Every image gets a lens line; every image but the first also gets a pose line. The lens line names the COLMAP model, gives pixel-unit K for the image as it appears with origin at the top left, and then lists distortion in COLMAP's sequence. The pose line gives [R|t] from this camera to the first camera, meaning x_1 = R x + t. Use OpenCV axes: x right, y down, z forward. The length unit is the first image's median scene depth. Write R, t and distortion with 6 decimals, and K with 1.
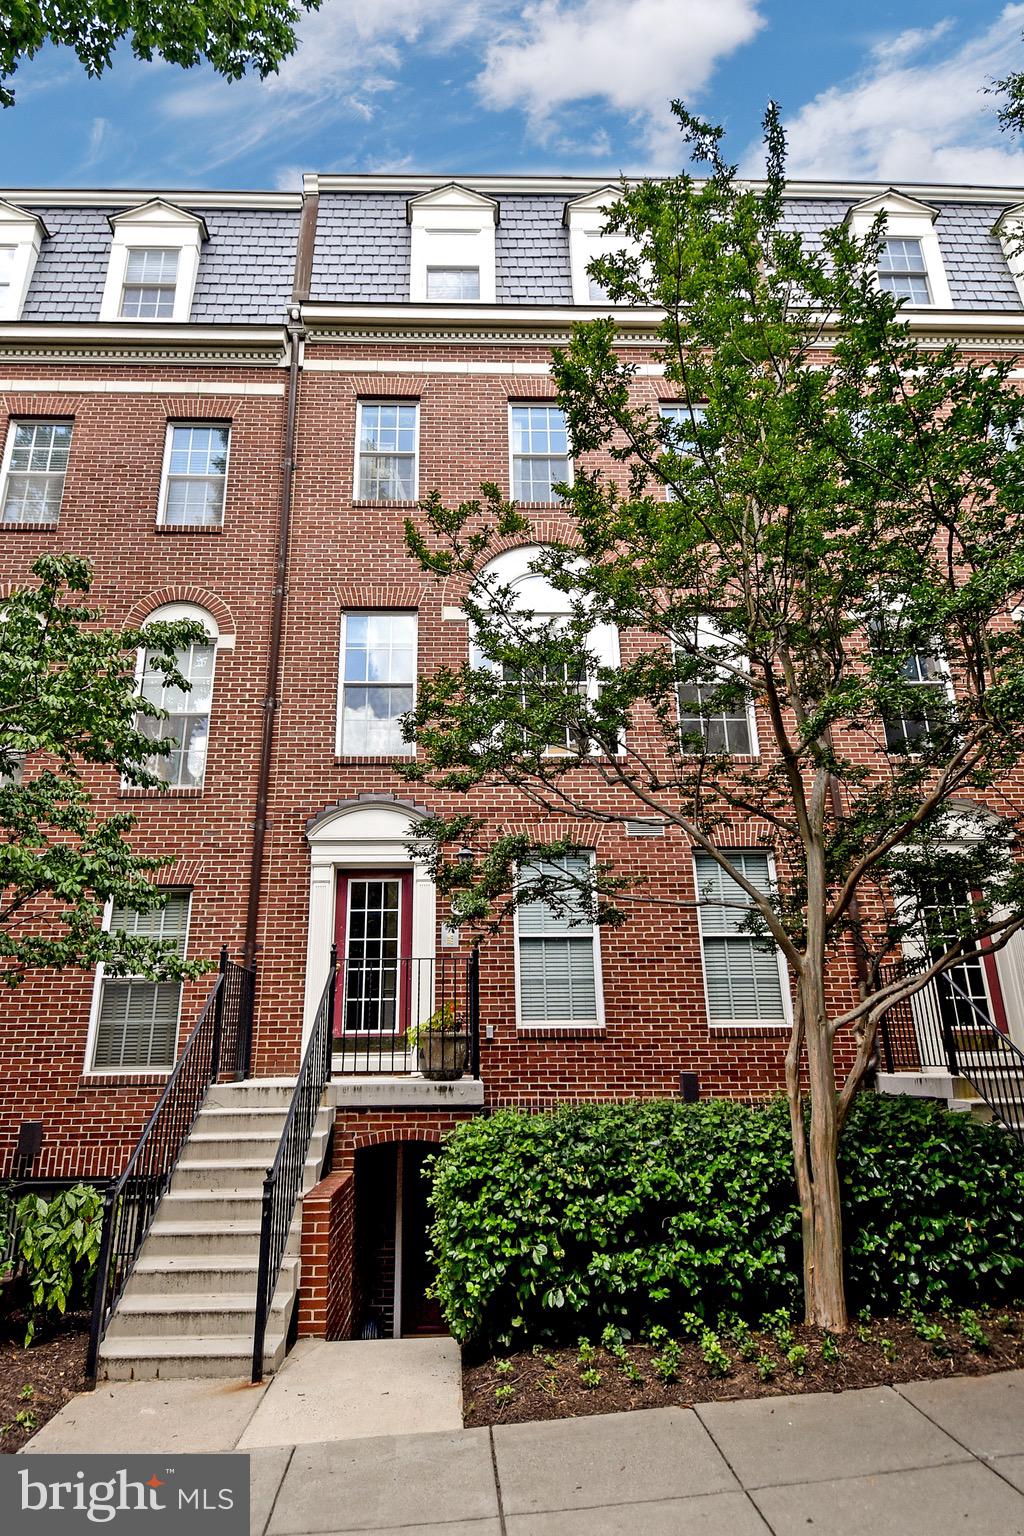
lens RADIAL K [[834.5, 0, 469.8], [0, 834.5, 771.0], [0, 0, 1]] dist [0.002154, 0.000713]
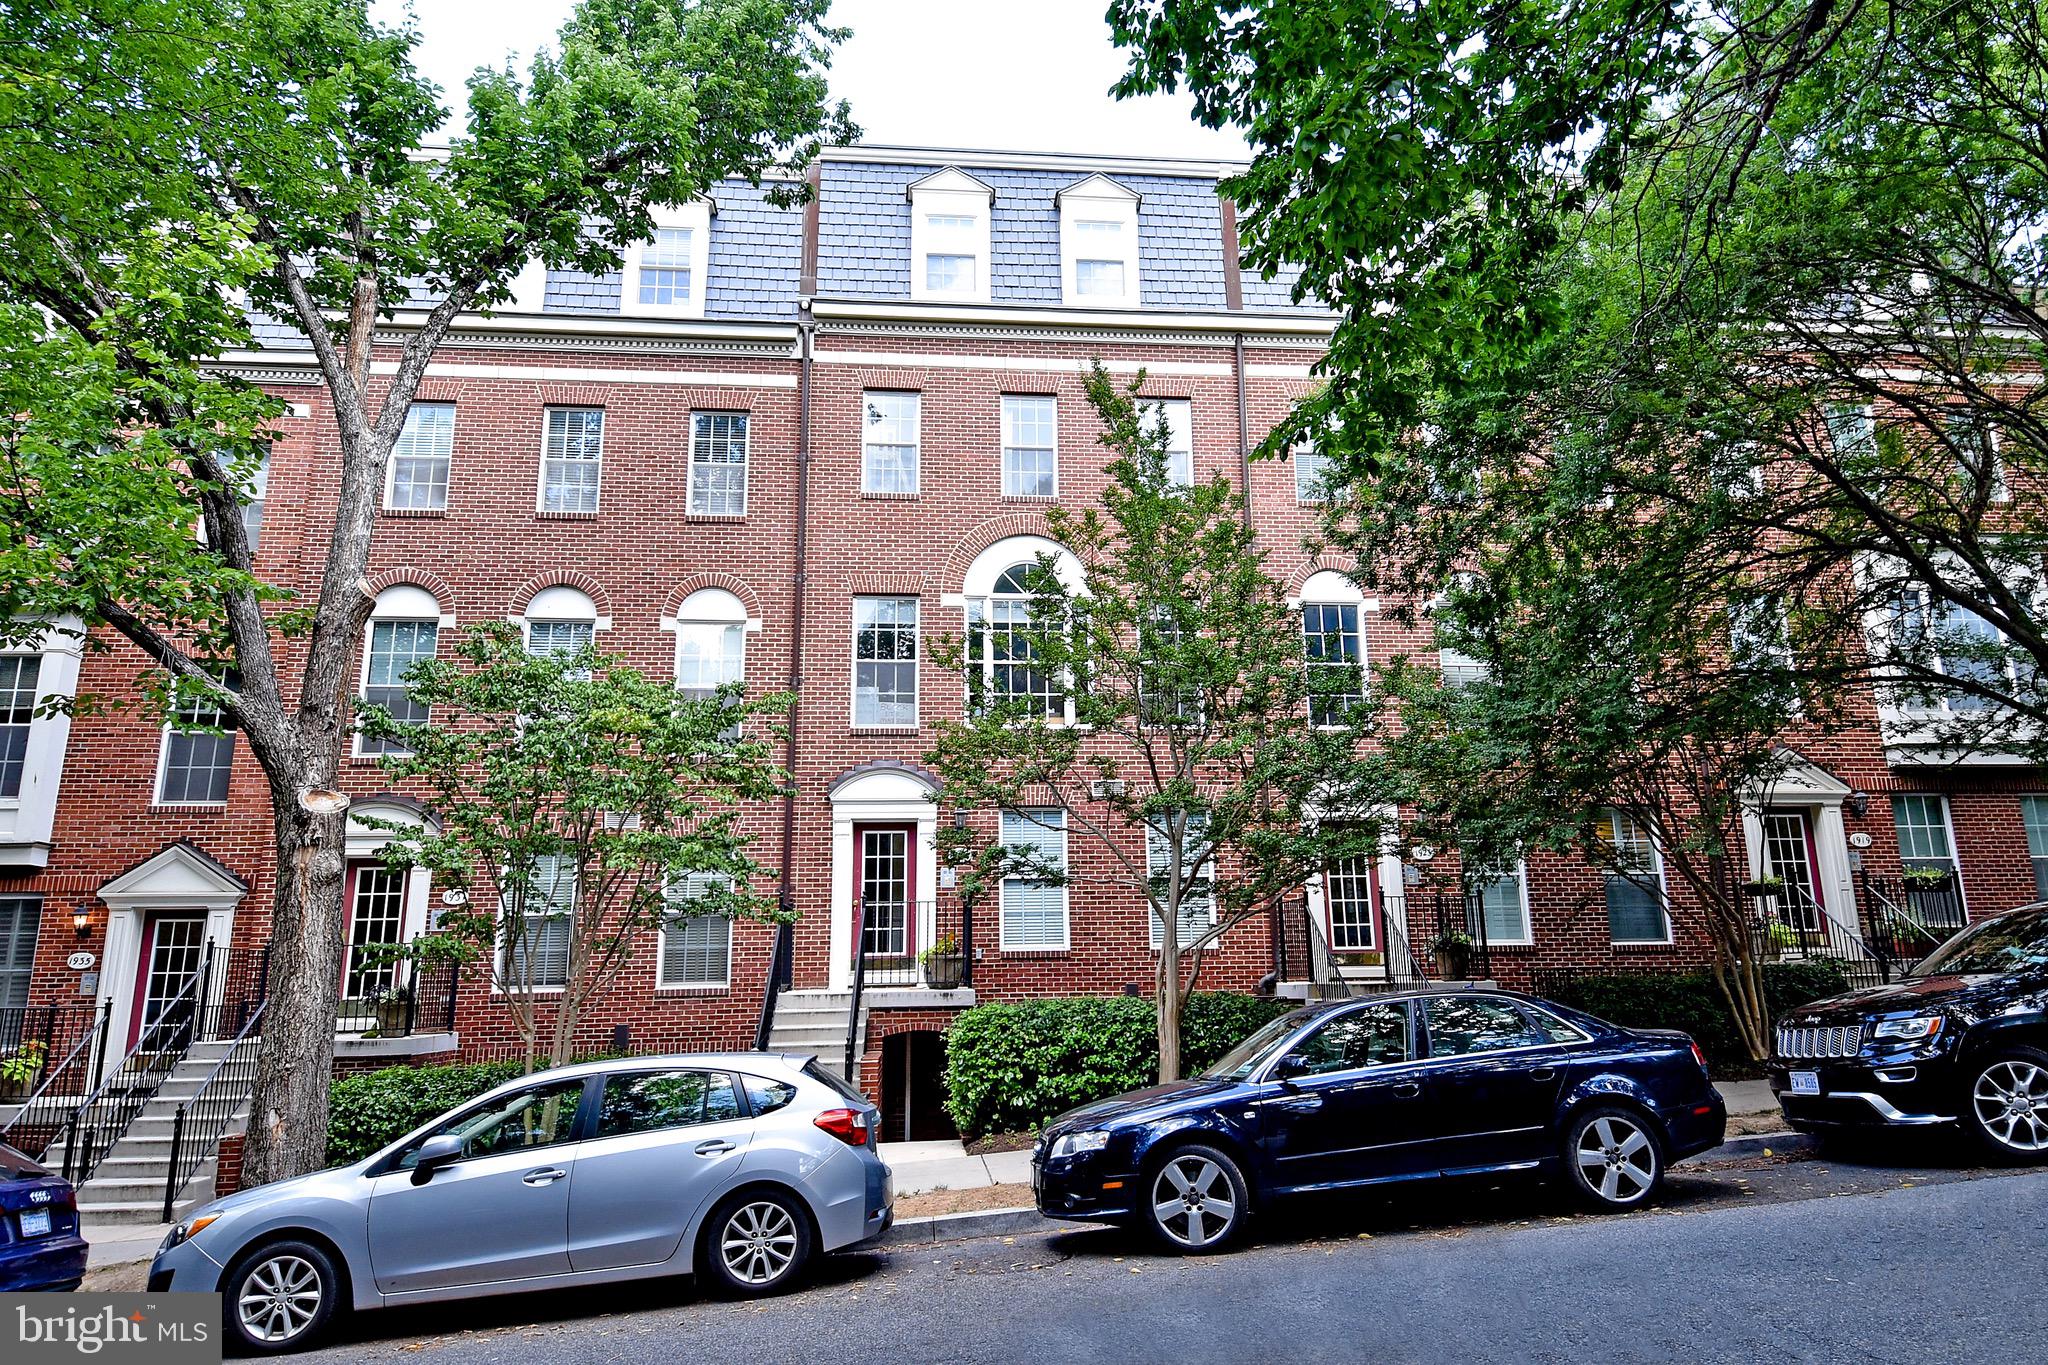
lens RADIAL K [[1216.9, 0, 1024.0], [0, 1216.9, 682.5], [0, 0, 1]] dist [-0.001848, 0.000075]
pose [[0.997670, 0.009129, 0.067604, -0.036356], [-0.015123, 0.995945, 0.088687, -0.264131], [-0.066520, -0.089503, 0.993763, -0.808668]]
